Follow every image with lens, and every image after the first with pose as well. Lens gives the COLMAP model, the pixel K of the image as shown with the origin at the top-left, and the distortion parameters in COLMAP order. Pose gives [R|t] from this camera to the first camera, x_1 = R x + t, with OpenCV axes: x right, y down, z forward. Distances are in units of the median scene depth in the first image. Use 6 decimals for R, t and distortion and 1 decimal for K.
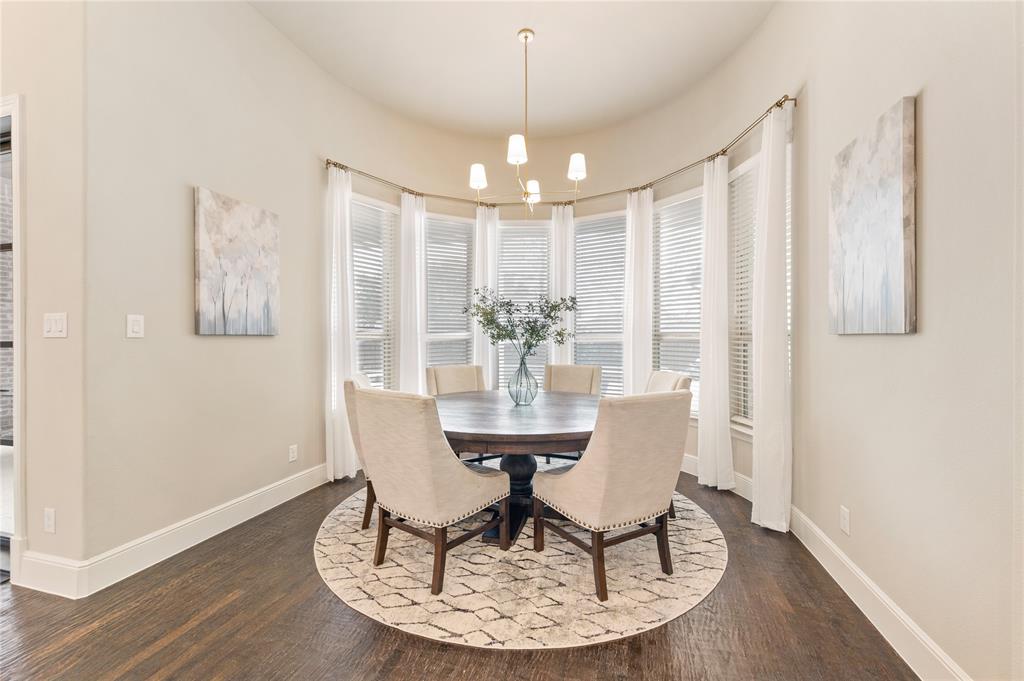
lens RADIAL K [[418.4, 0, 512.0], [0, 418.4, 340.5], [0, 0, 1]] dist [0.015320, -0.000078]
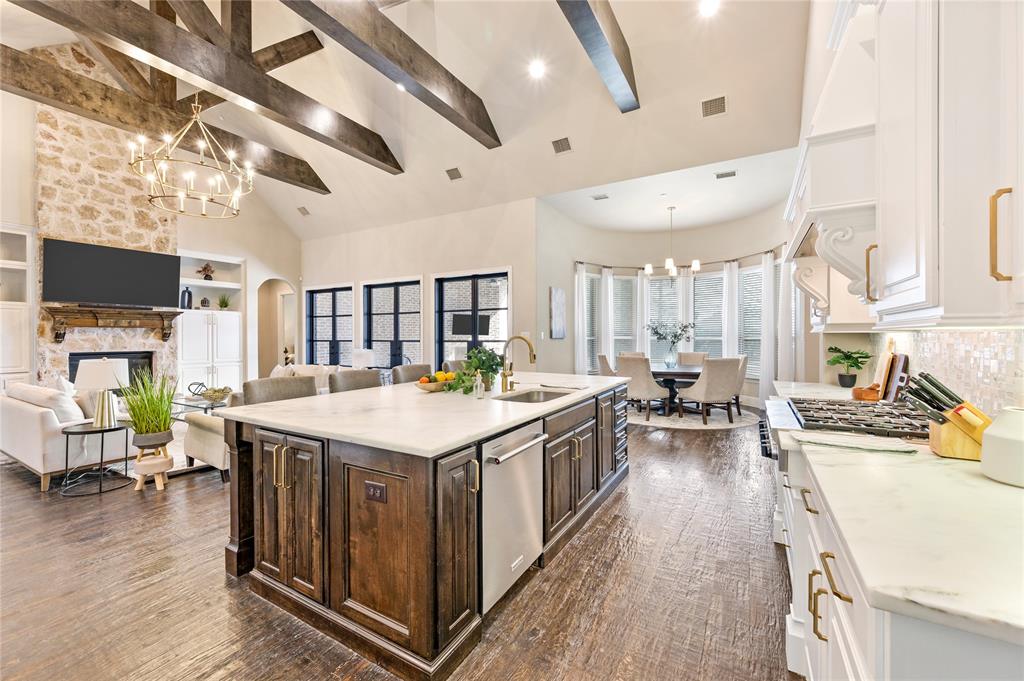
lens RADIAL K [[418.4, 0, 512.0], [0, 418.4, 340.5], [0, 0, 1]] dist [0.015320, -0.000078]
pose [[0.968953, 0.001807, -0.247239, -0.257804], [-0.000701, 0.999989, 0.004562, -0.010838], [0.247244, -0.004247, 0.968944, -1.515501]]
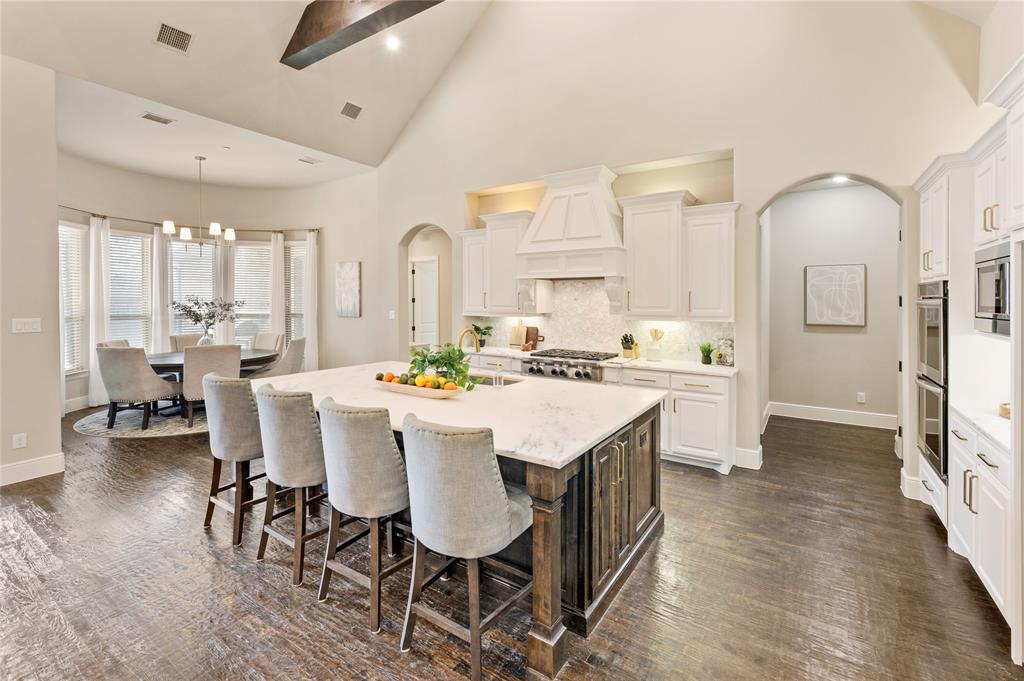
lens RADIAL K [[435.0, 0, 510.9], [0, 435.0, 302.5], [0, 0, 1]] dist [-0.000804, -0.000085]
pose [[0.309005, -0.000091, 0.951060, -1.468711], [0.004340, 0.999990, -0.001315, -0.079624], [-0.951050, 0.004534, 0.309003, -0.960395]]
